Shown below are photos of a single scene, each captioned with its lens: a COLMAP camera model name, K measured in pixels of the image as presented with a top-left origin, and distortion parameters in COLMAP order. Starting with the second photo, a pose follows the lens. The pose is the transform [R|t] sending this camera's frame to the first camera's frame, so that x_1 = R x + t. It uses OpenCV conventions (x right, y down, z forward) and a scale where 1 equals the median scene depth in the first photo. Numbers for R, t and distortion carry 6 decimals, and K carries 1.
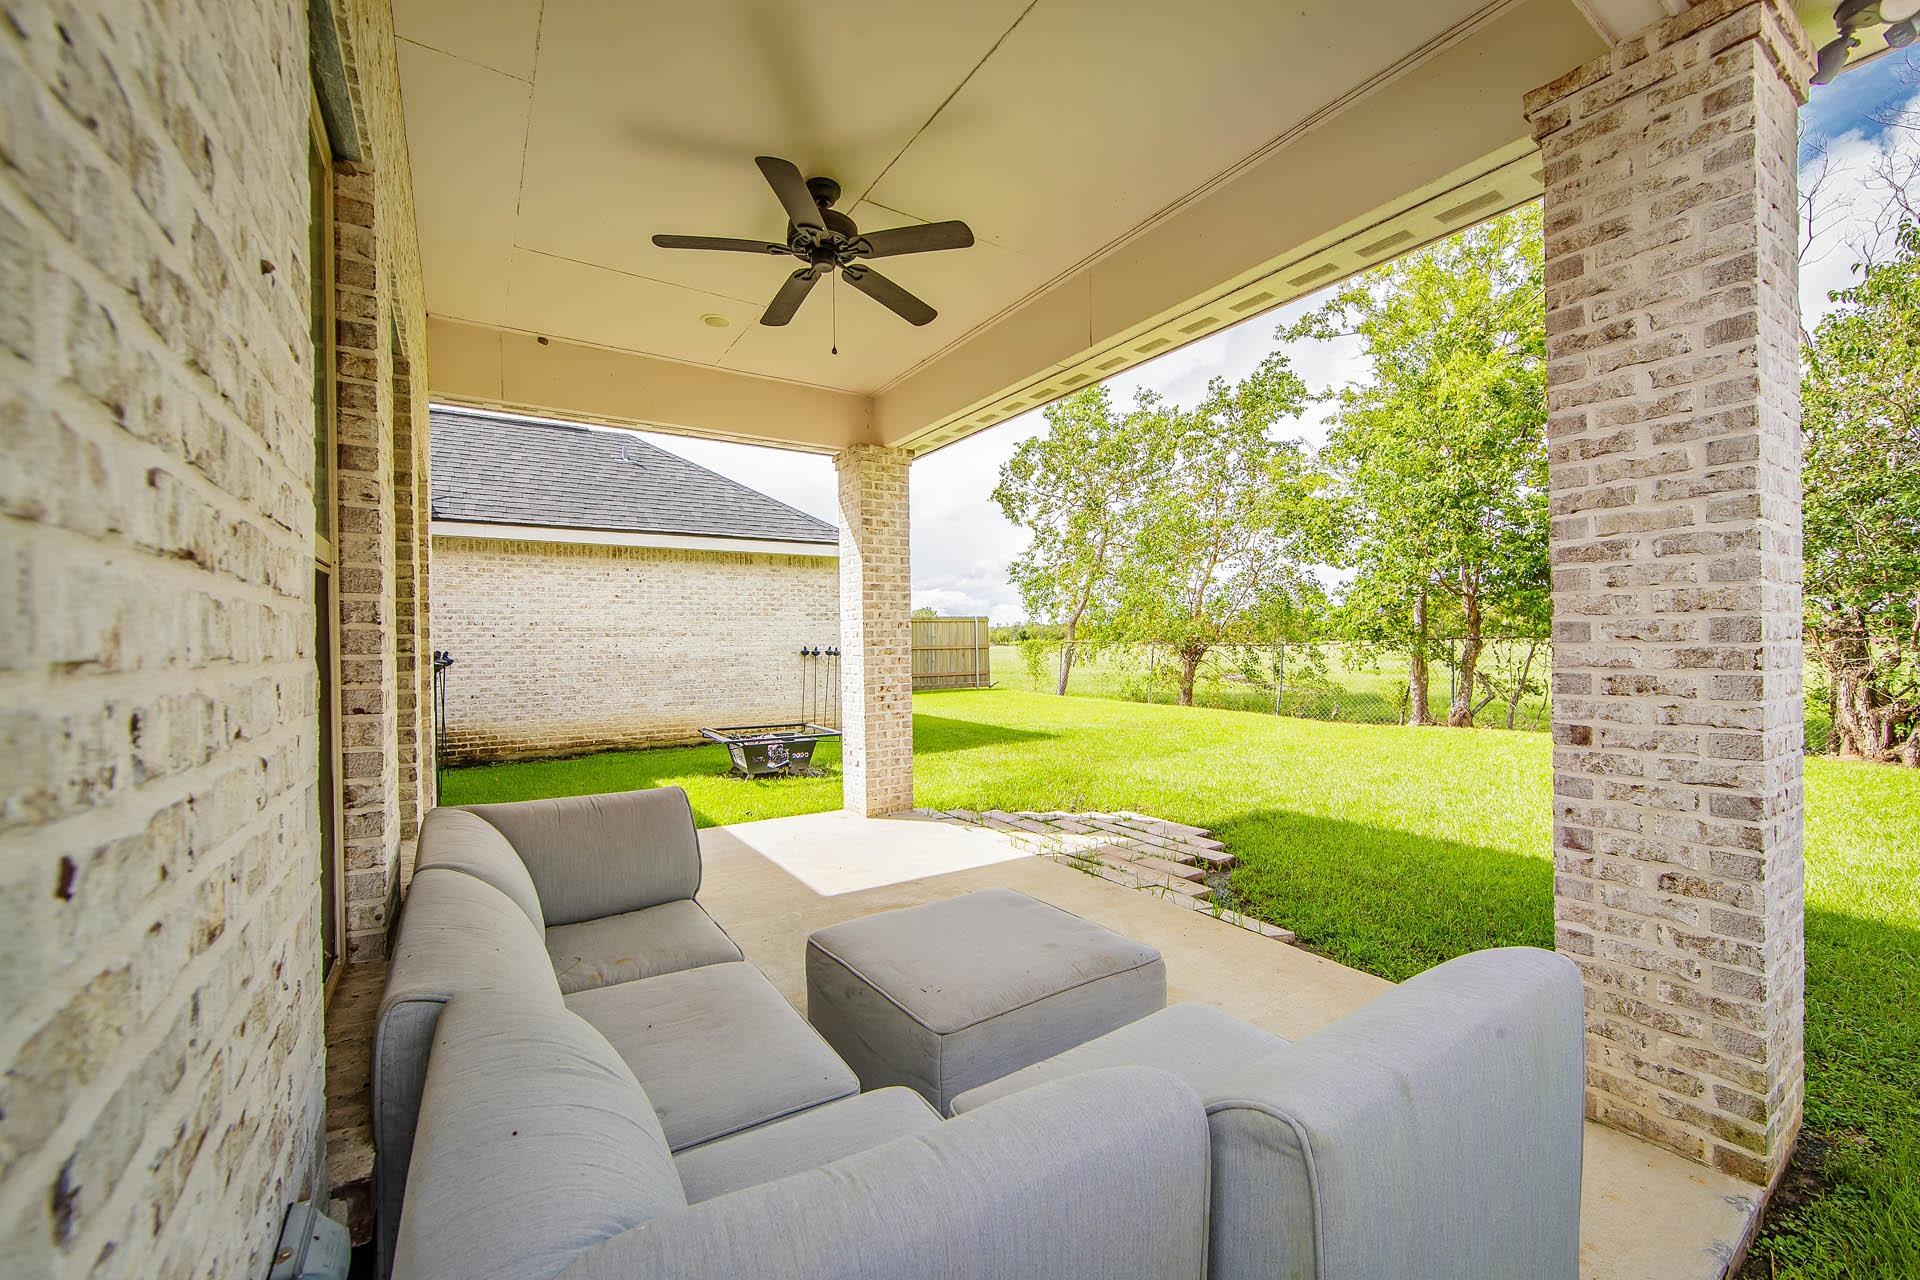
lens RADIAL K [[761.5, 0, 963.7], [0, 761.5, 639.5], [0, 0, 1]] dist [0.000099, -0.000006]
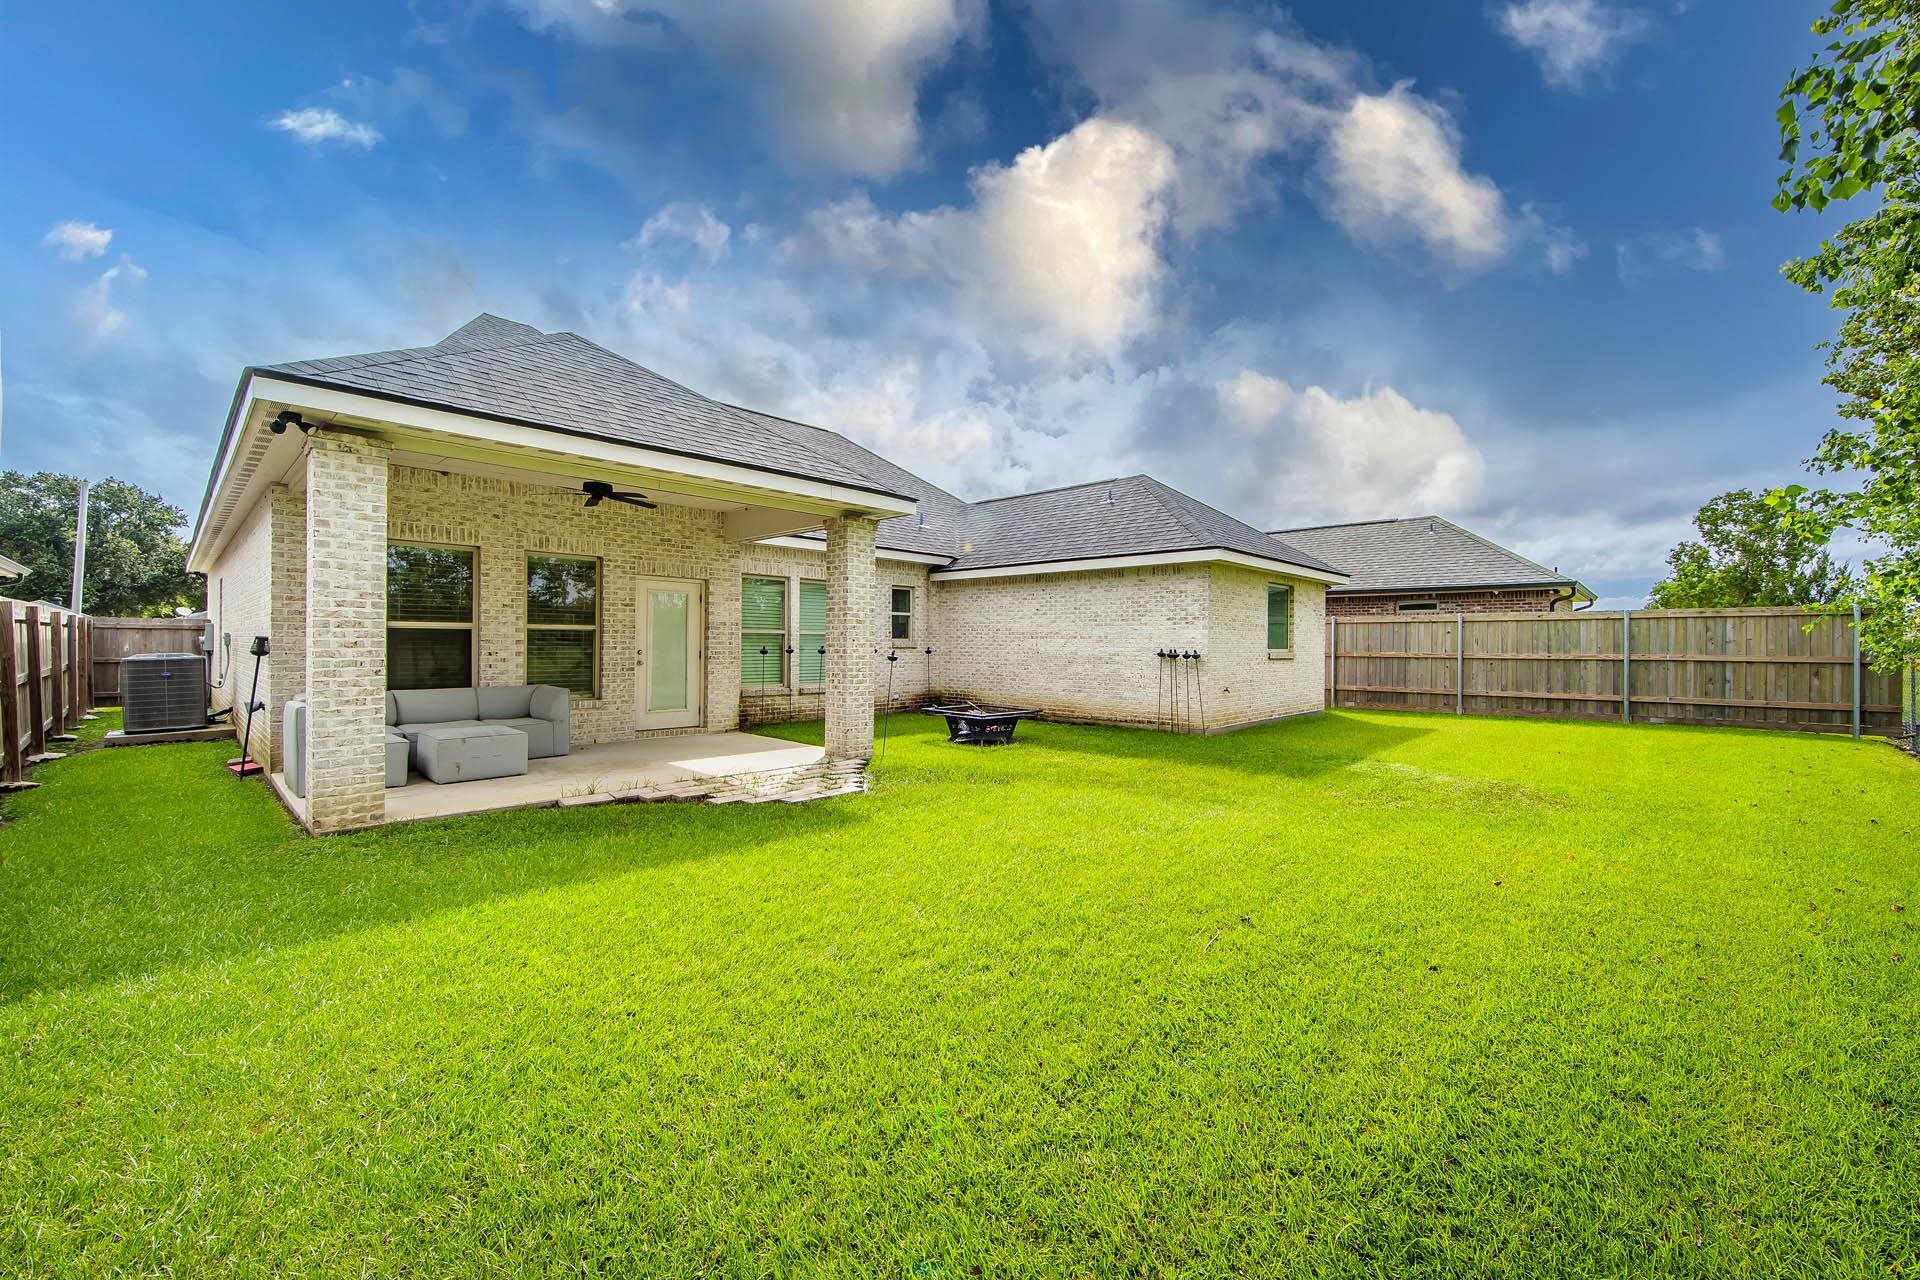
lens RADIAL K [[761.5, 0, 961.5], [0, 761.5, 641.8], [0, 0, 1]] dist [0.000099, -0.000006]
pose [[0.225454, 0.012336, -0.974176, 0.819756], [-0.005589, 0.999920, 0.011369, -0.012307], [0.974238, 0.002881, 0.225505, 0.506606]]
